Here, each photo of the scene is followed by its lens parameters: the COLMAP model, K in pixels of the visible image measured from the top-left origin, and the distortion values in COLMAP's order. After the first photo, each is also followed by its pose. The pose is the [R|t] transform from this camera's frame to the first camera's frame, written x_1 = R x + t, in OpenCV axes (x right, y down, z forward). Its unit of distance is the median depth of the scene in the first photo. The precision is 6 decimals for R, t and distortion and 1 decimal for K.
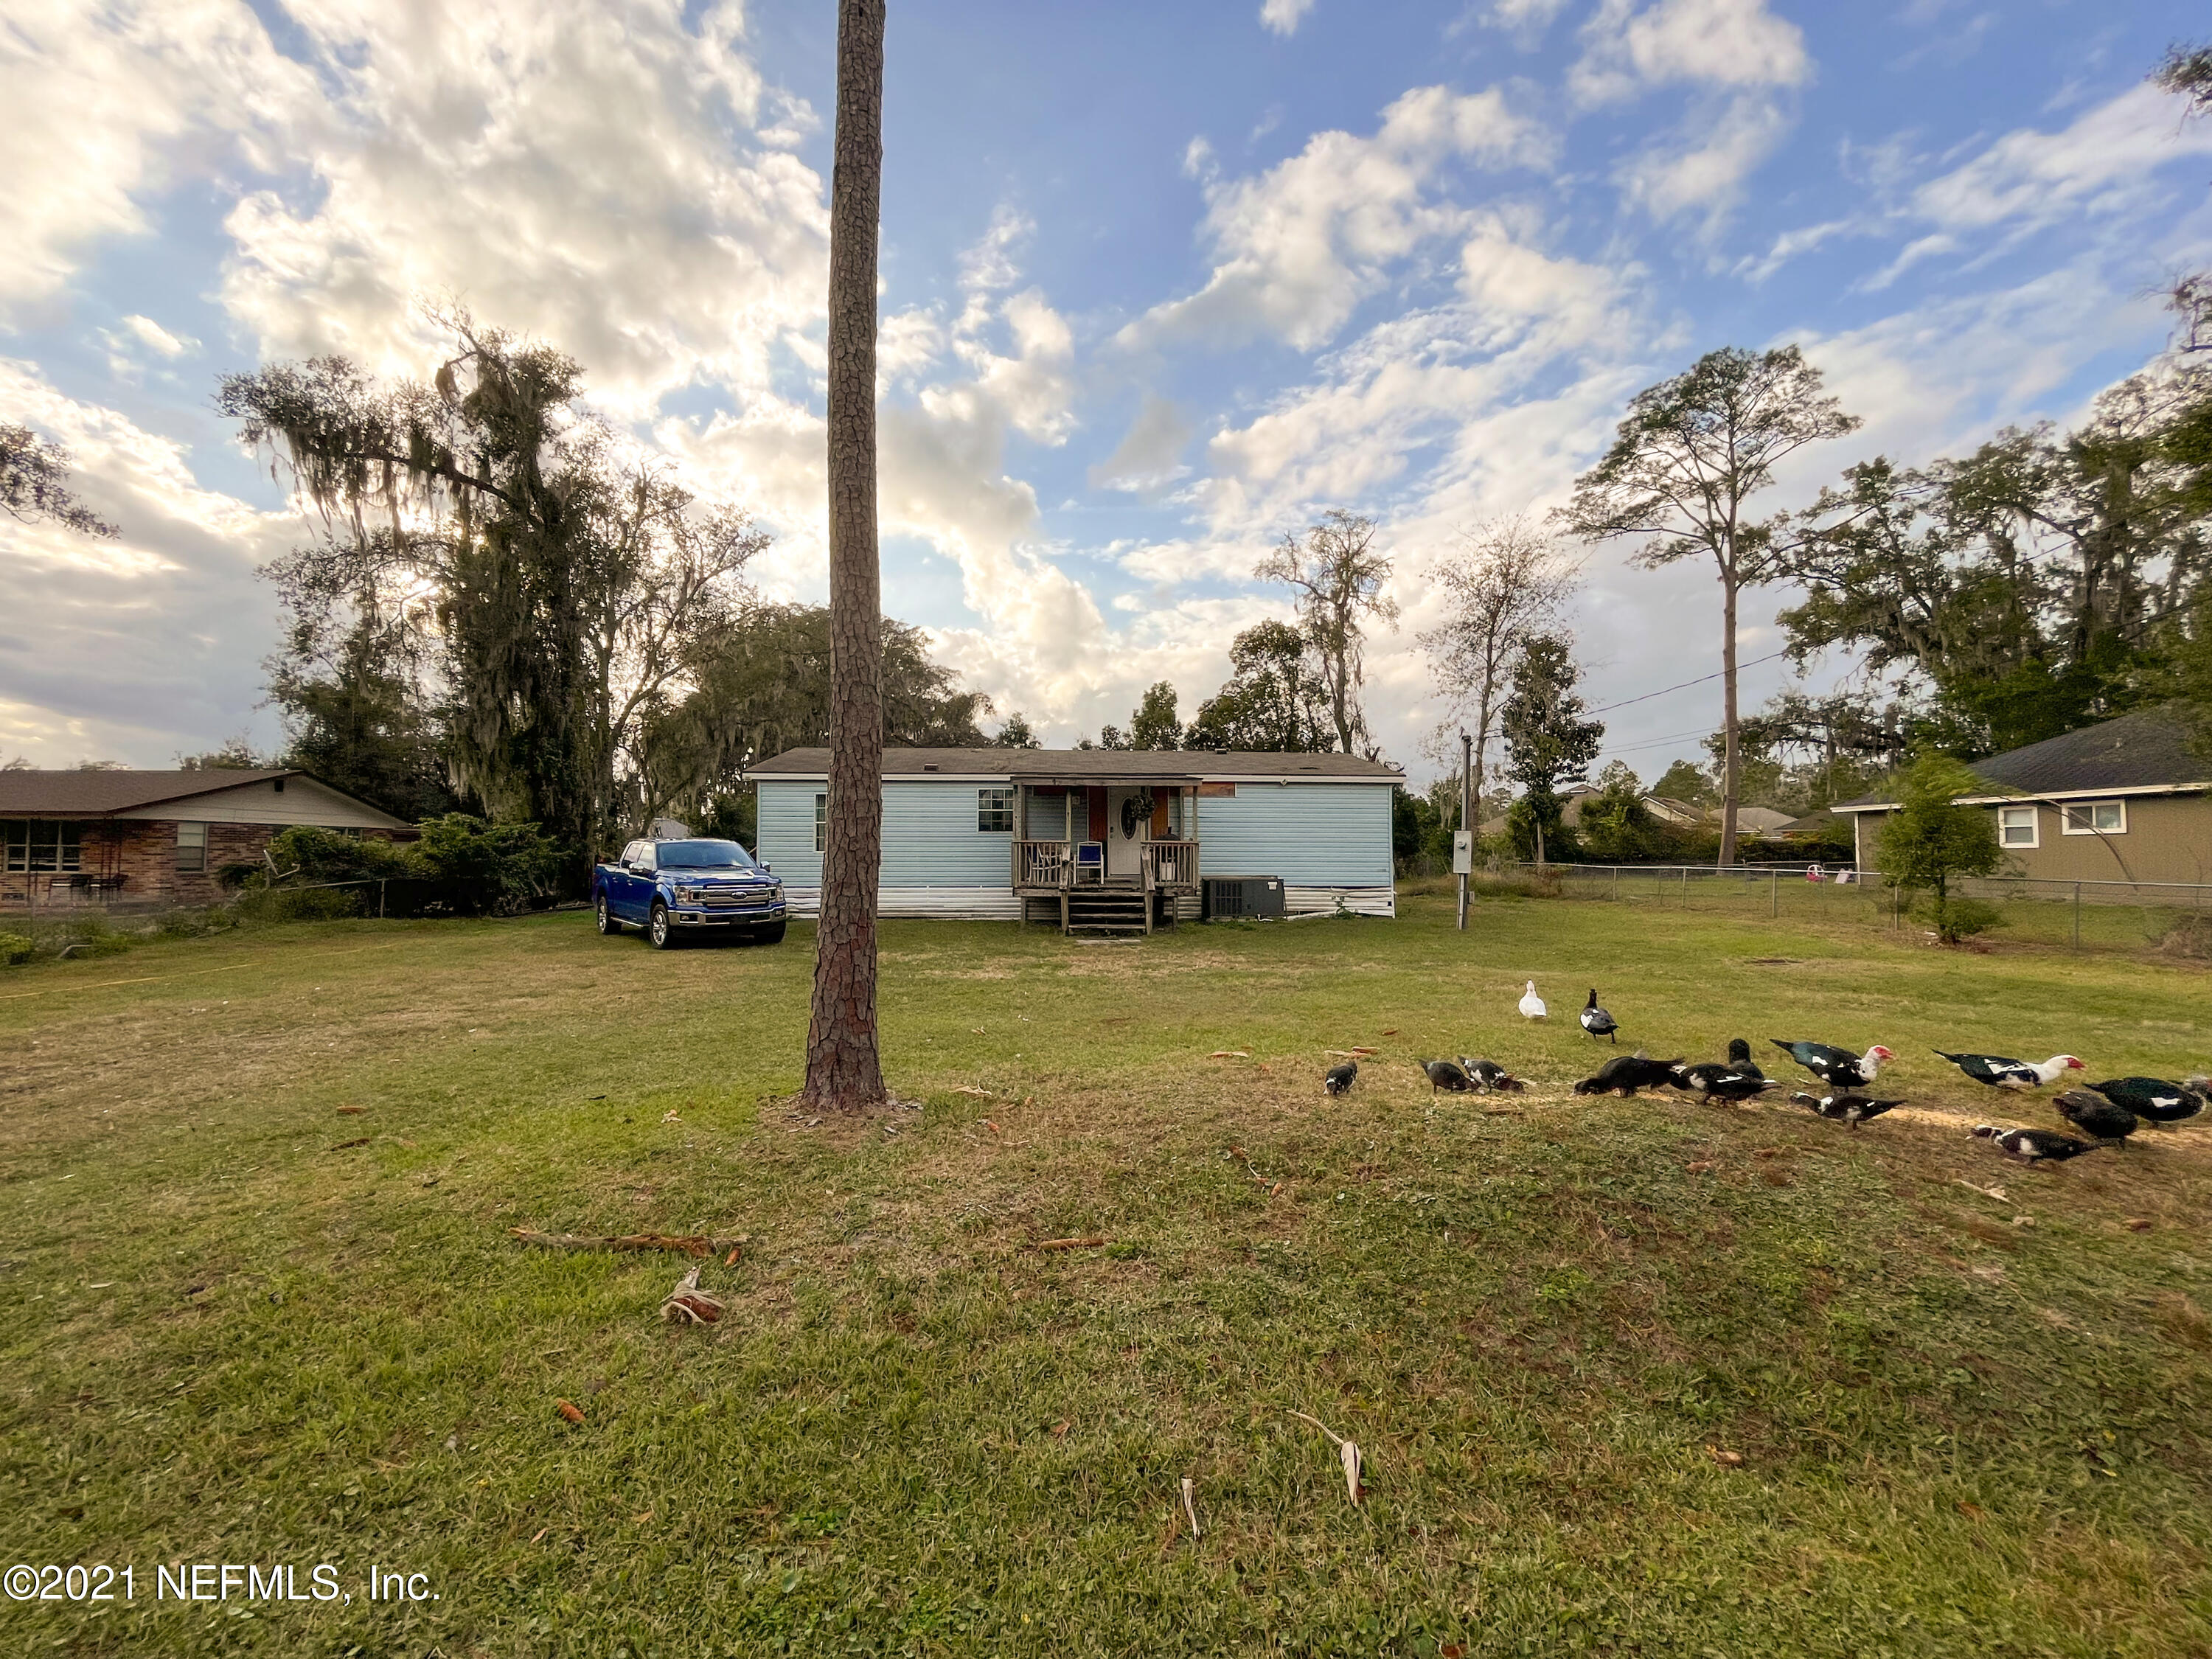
lens RADIAL K [[890.4, 0, 1106.0], [0, 890.4, 829.5], [0, 0, 1]] dist [-0.003426, 0.000339]
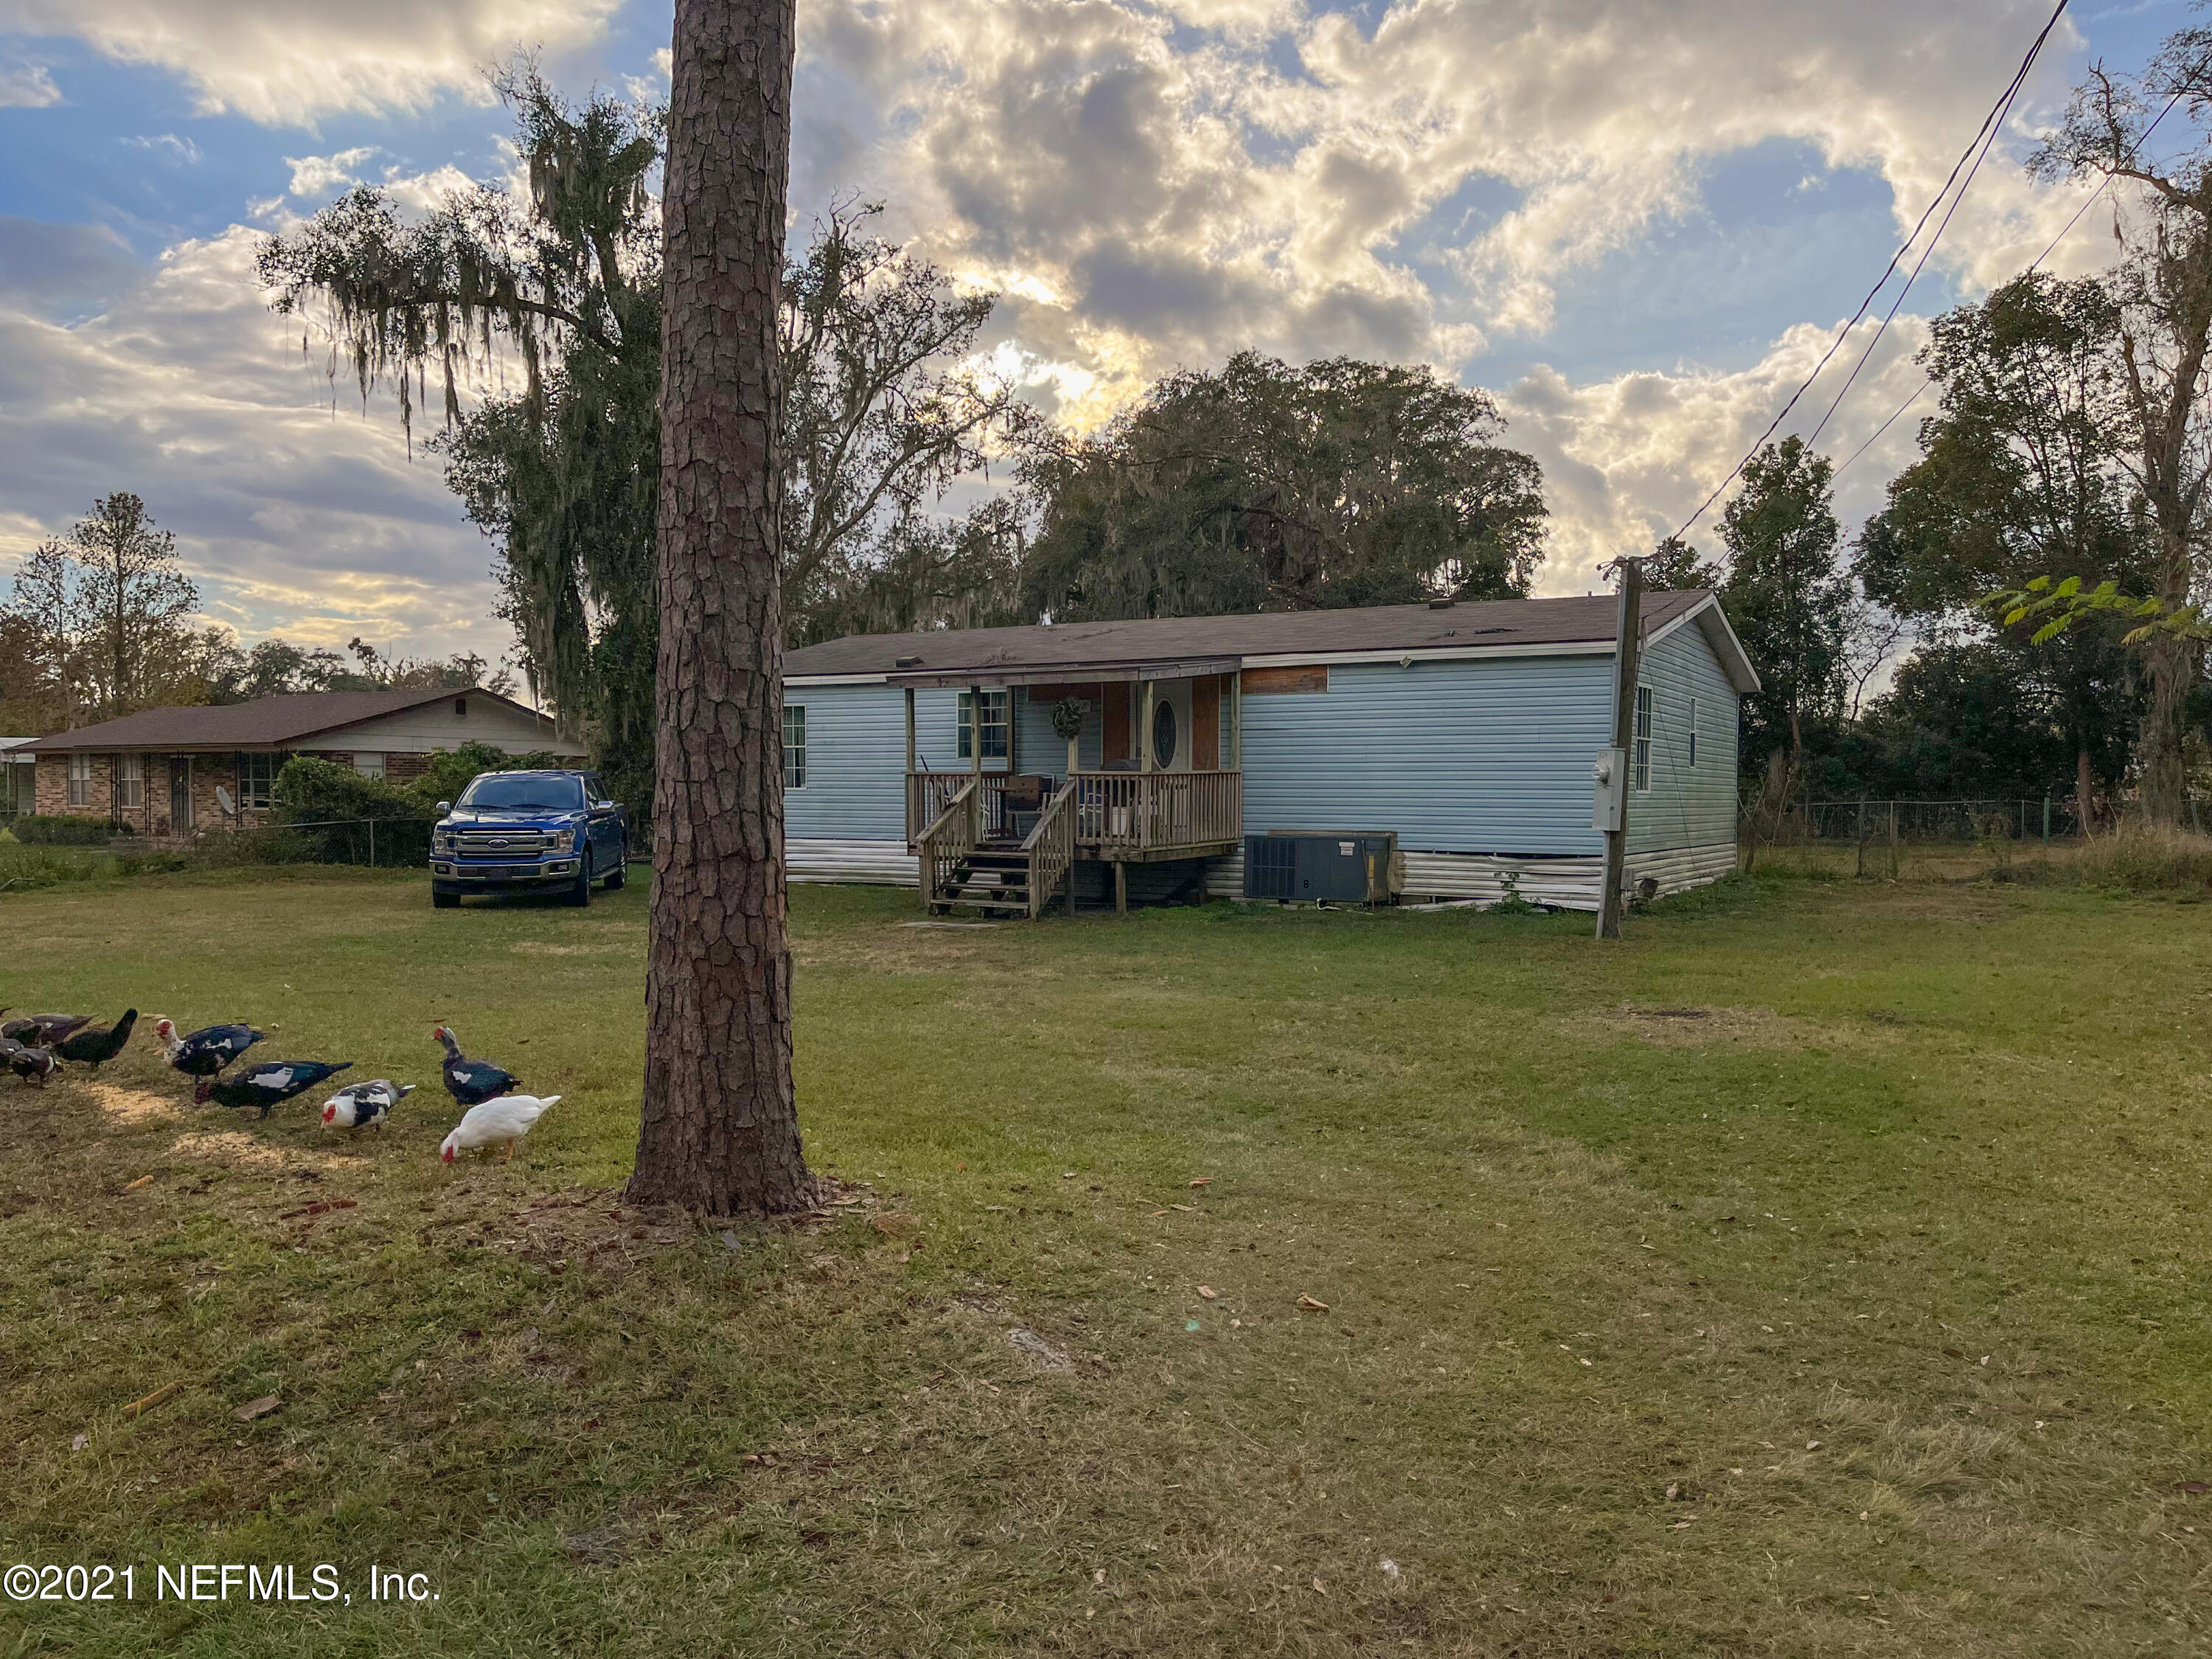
lens RADIAL K [[1632.2, 0, 1106.0], [0, 1632.2, 829.5], [0, 0, 1]] dist [0.045550, 0.001023]
pose [[0.842781, 0.014370, -0.538065, 0.587828], [0.014151, 0.998707, 0.048837, -0.001750], [0.538071, -0.048773, 0.841488, 0.042288]]
